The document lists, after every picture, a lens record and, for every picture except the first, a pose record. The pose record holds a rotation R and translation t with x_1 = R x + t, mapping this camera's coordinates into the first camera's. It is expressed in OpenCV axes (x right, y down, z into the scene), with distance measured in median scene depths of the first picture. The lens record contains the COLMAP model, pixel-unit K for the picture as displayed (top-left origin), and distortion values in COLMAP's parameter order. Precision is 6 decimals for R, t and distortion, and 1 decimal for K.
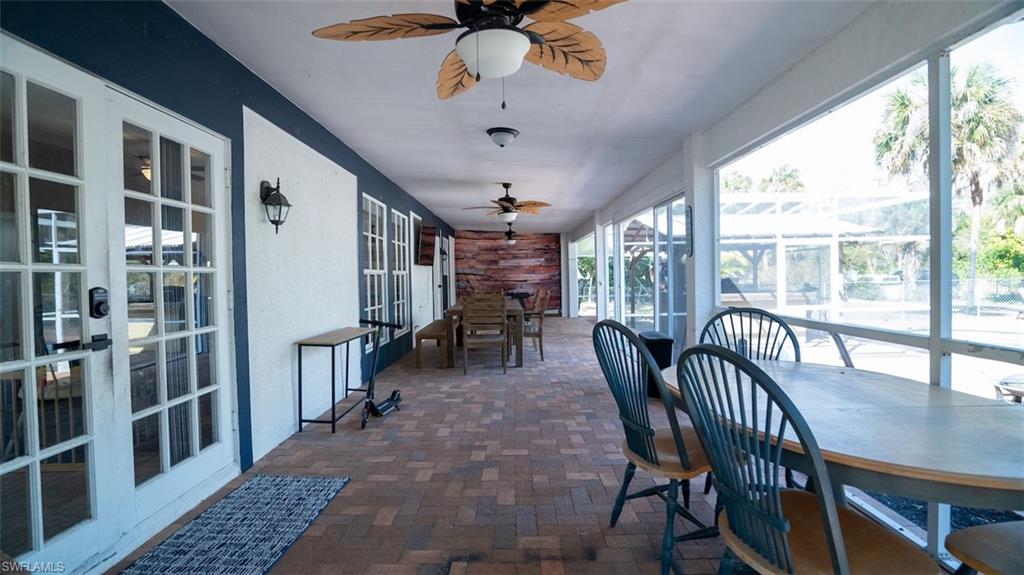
lens RADIAL K [[475.1, 0, 511.6], [0, 475.1, 284.7], [0, 0, 1]] dist [-0.051783, 0.017722]
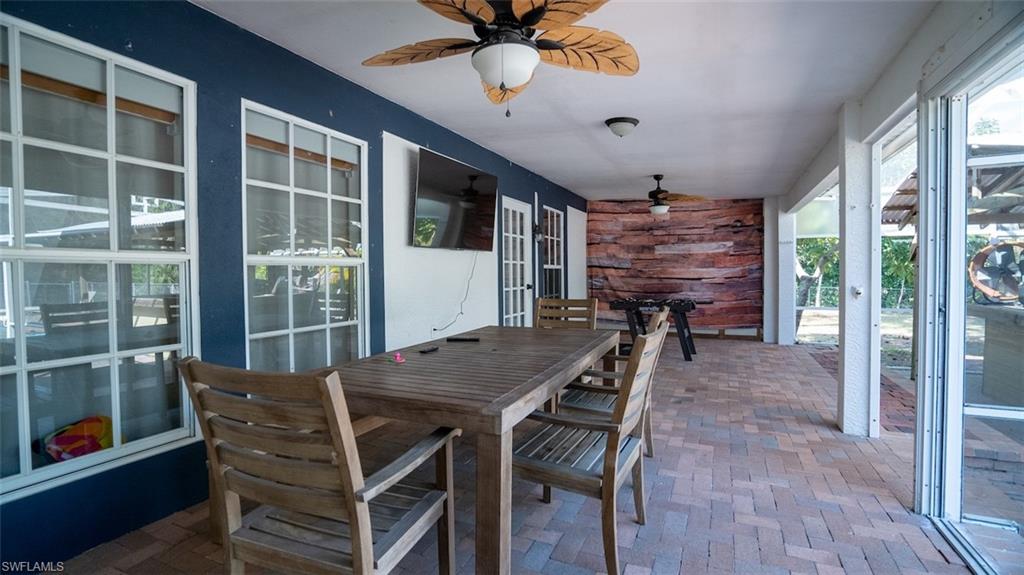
lens RADIAL K [[475.1, 0, 511.0], [0, 475.1, 287.5], [0, 0, 1]] dist [-0.051783, 0.017722]
pose [[0.913785, 0.021843, -0.405611, 0.054519], [-0.015510, 0.999701, 0.018895, -0.004822], [0.405902, -0.010974, 0.913851, 0.350147]]
